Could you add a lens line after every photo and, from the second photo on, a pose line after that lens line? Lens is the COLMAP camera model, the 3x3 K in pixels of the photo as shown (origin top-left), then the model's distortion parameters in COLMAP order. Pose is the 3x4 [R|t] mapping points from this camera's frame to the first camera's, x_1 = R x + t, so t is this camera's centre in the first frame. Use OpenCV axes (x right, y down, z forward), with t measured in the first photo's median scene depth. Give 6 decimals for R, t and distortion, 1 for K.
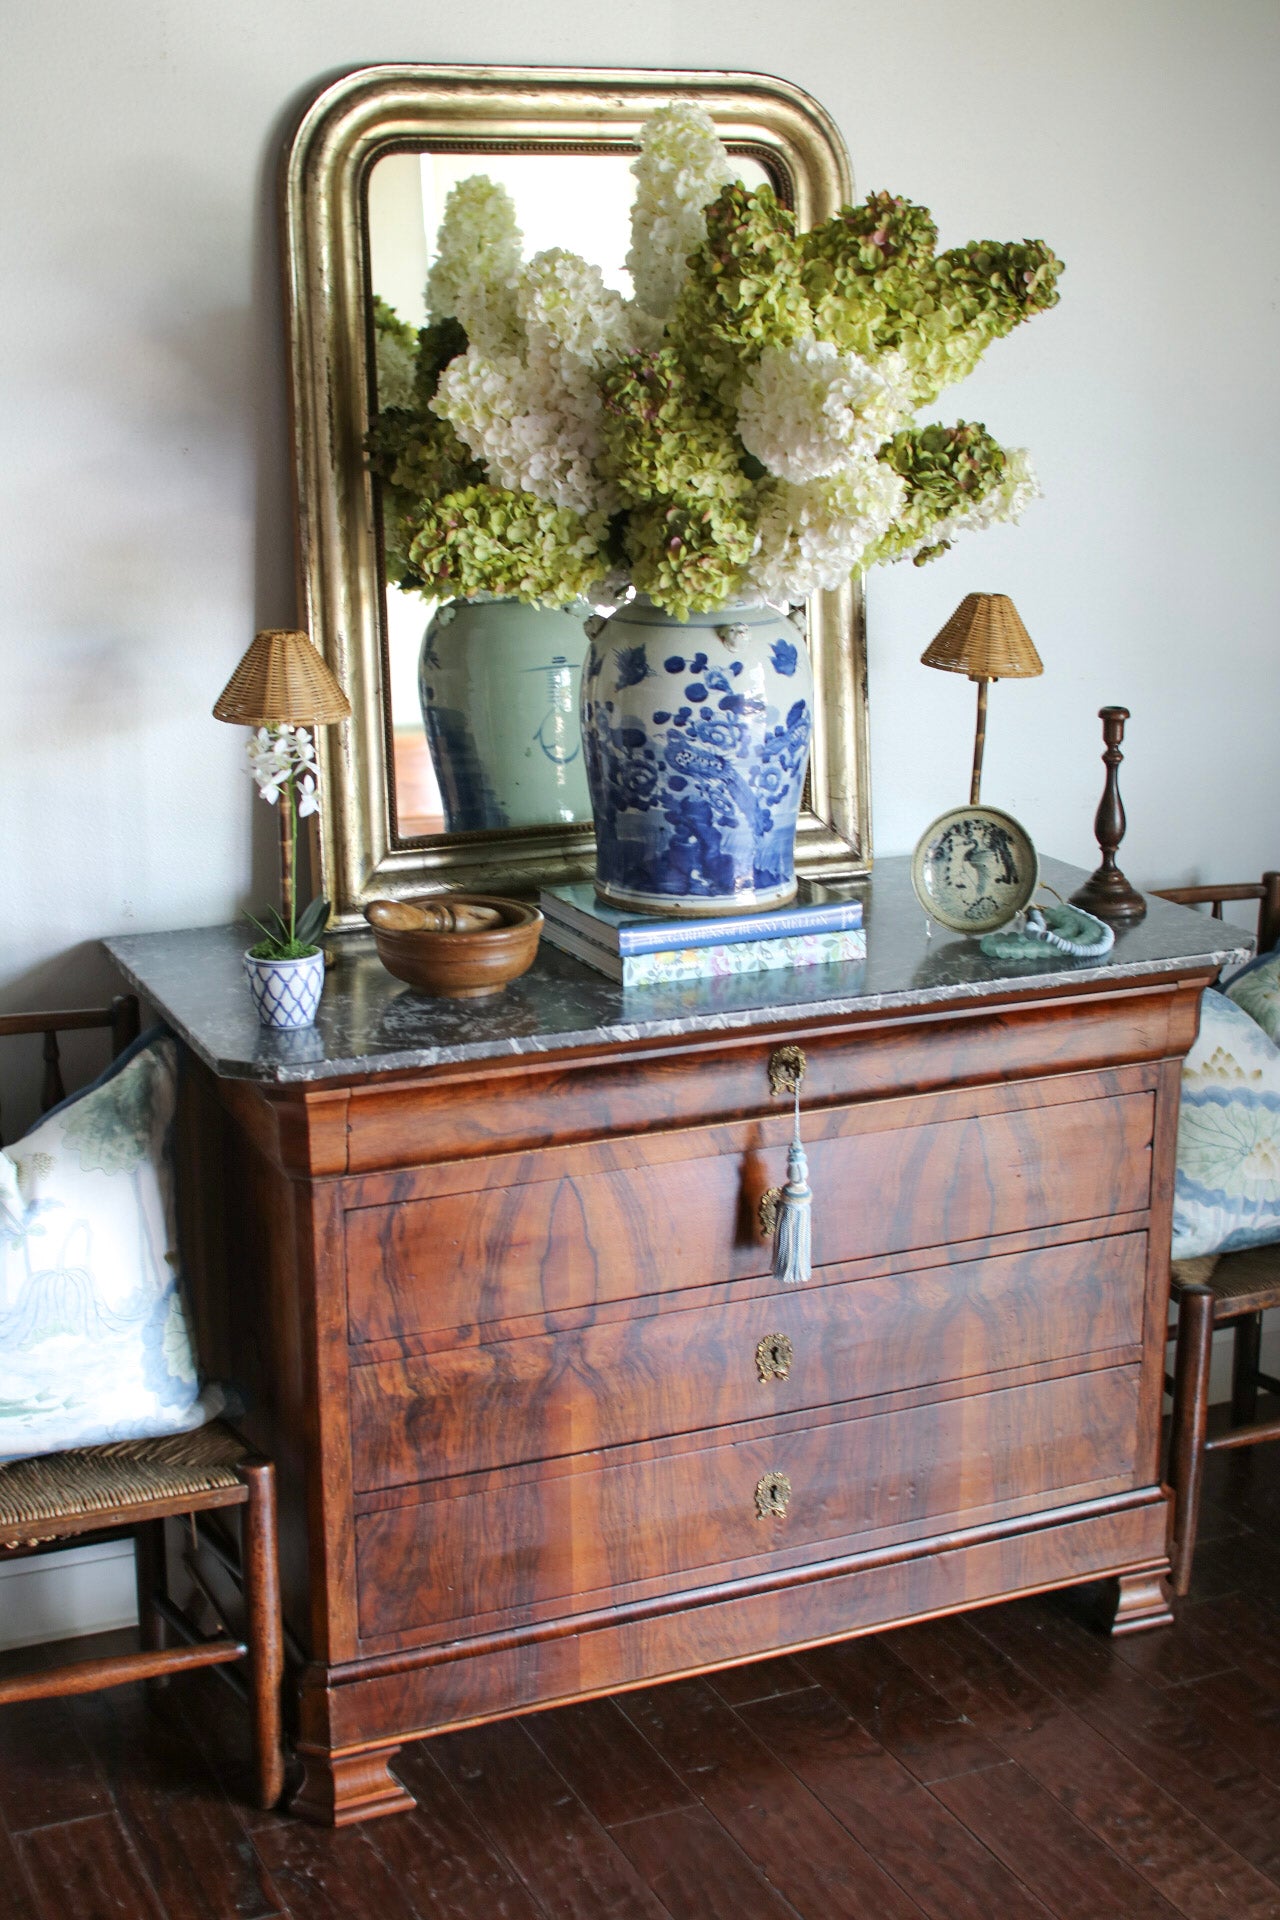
lens RADIAL K [[2674.5, 0, 640.0], [0, 2674.5, 960.0], [0, 0, 1]] dist [-0.189084, 0.283854]
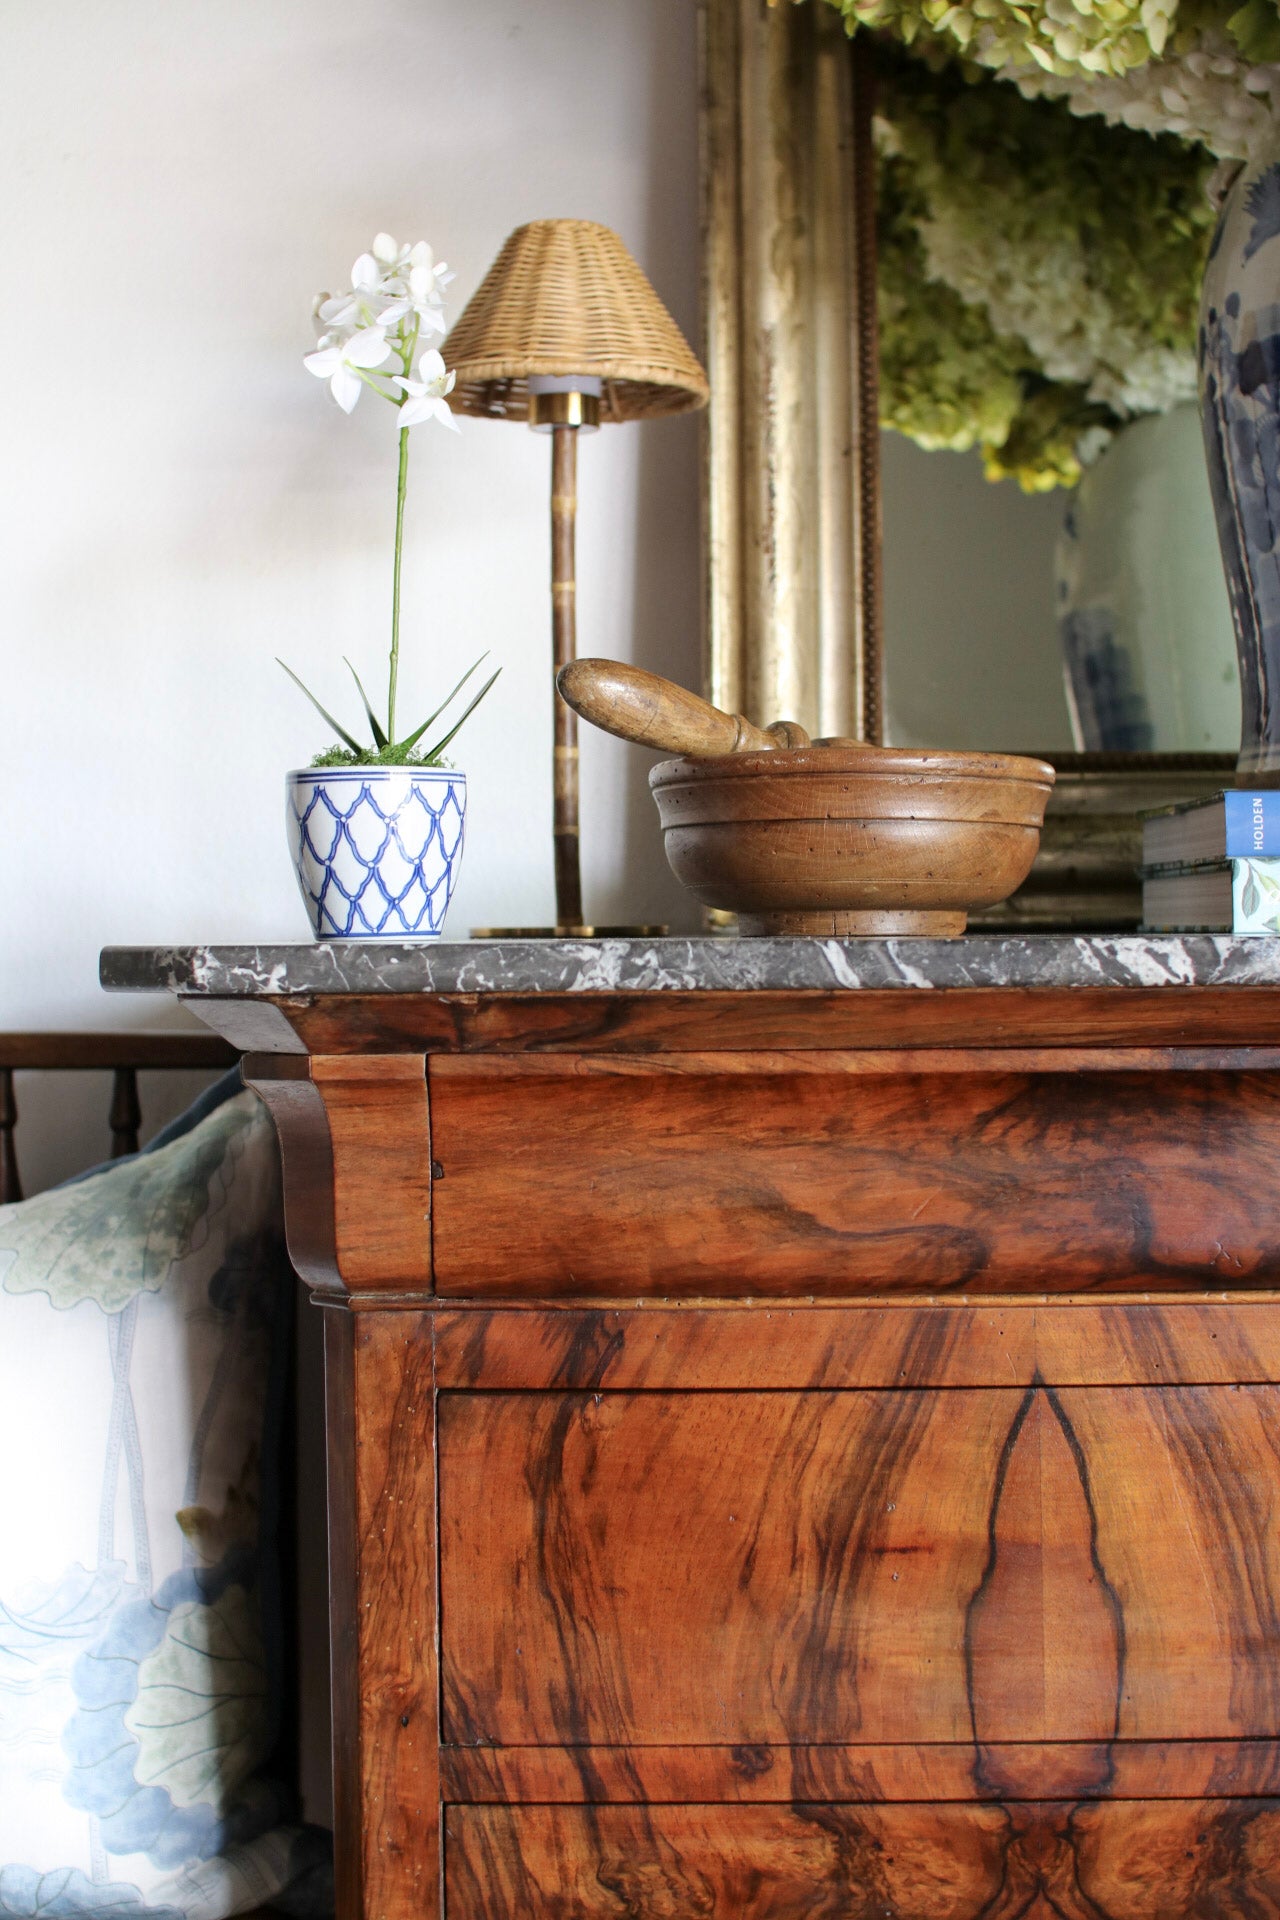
lens RADIAL K [[2674.5, 0, 640.0], [0, 2674.5, 960.0], [0, 0, 1]] dist [-0.189084, 0.283854]
pose [[0.902244, -0.002866, -0.431216, 0.084767], [-0.100188, 0.971222, -0.216081, 0.108546], [0.419425, 0.238160, 0.875992, 0.613472]]
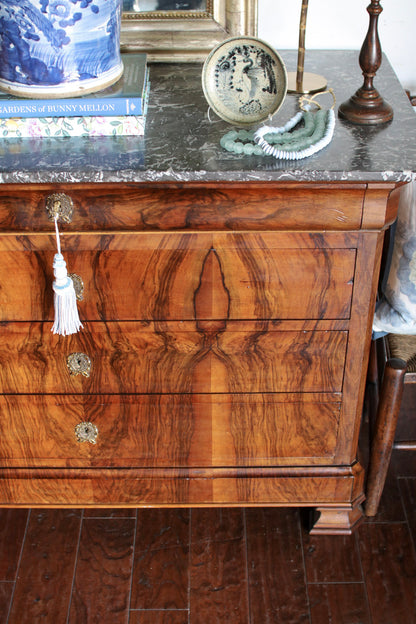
lens RADIAL K [[880.8, 0, 208.0], [0, 880.8, 312.0], [0, 0, 1]] dist [-0.174293, 0.234330]
pose [[0.915240, 0.227108, -0.332804, 0.312316], [-0.098691, 0.927204, 0.361322, -0.091996], [0.390636, -0.297851, 0.871027, 0.583801]]
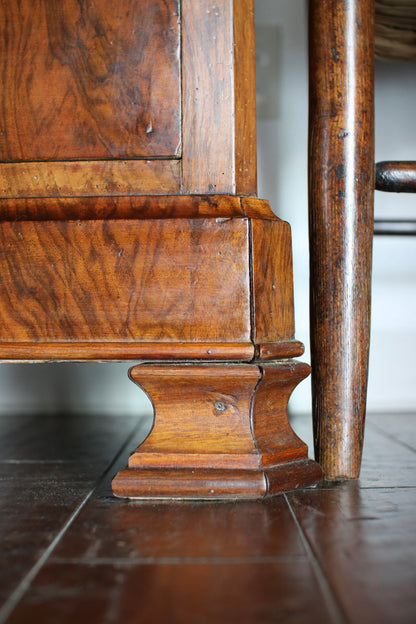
lens RADIAL K [[880.8, 0, 208.0], [0, 880.8, 312.0], [0, 0, 1]] dist [-0.174293, 0.234330]
pose [[0.911408, -0.019709, -0.411031, 0.293217], [-0.095335, 0.961563, -0.257502, 0.298696], [0.400307, 0.273875, 0.874498, 0.976067]]
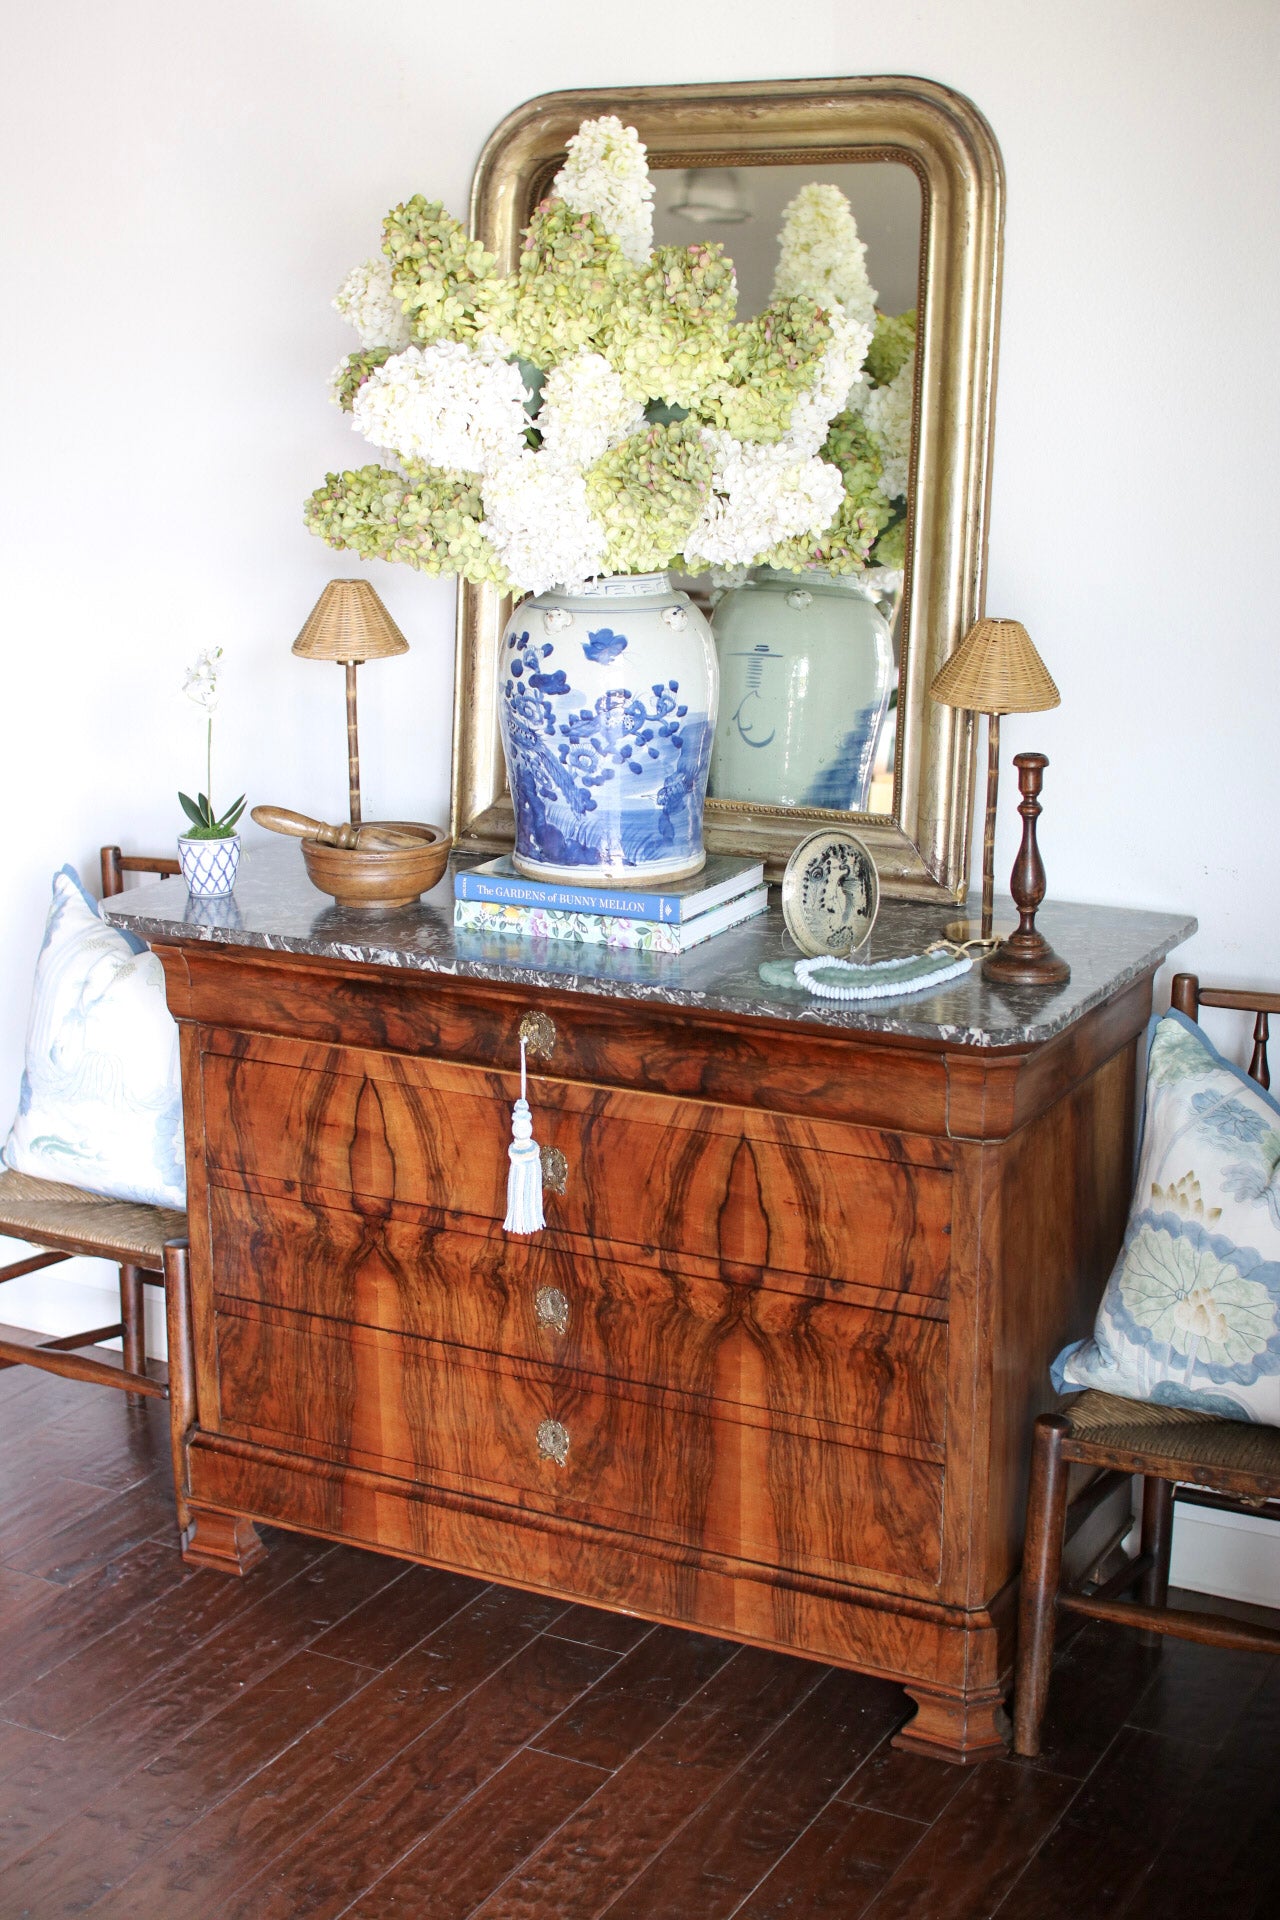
lens RADIAL K [[2674.5, 0, 640.0], [0, 2674.5, 960.0], [0, 0, 1]] dist [-0.189084, 0.283854]
pose [[0.614655, 0.193636, -0.764659, 0.882976], [-0.194951, 0.976619, 0.090604, -0.090775], [0.764325, 0.093381, 0.638034, 0.356221]]
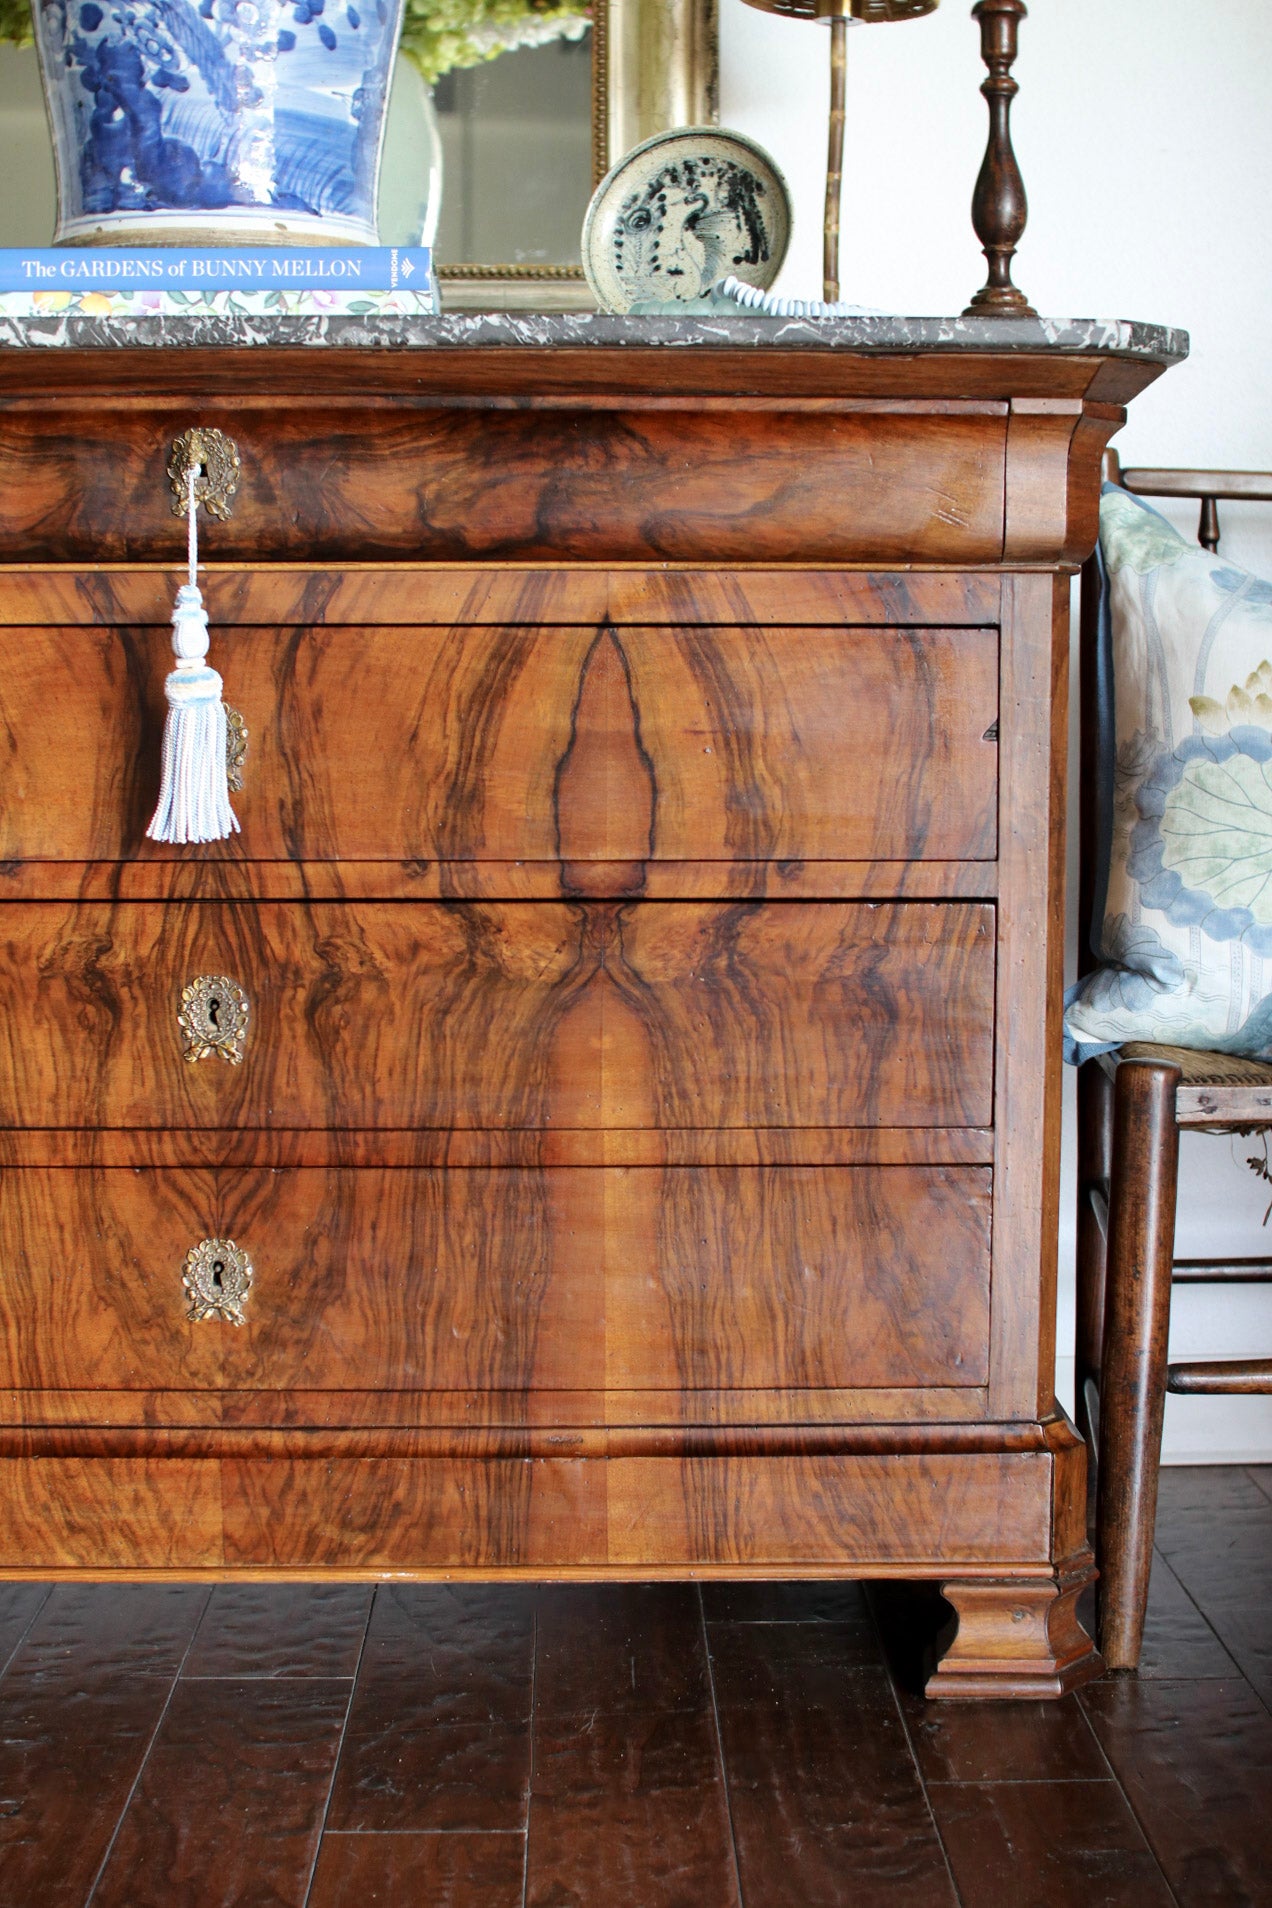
lens RADIAL K [[2693.2, 0, 636.0], [0, 2693.2, 954.0], [0, 0, 1]] dist [-0.174293, 0.234330]
pose [[0.922537, 0.043811, -0.383414, 0.366222], [-0.100522, 0.986518, -0.129143, 0.208426], [0.372587, 0.157681, 0.914503, 0.528328]]
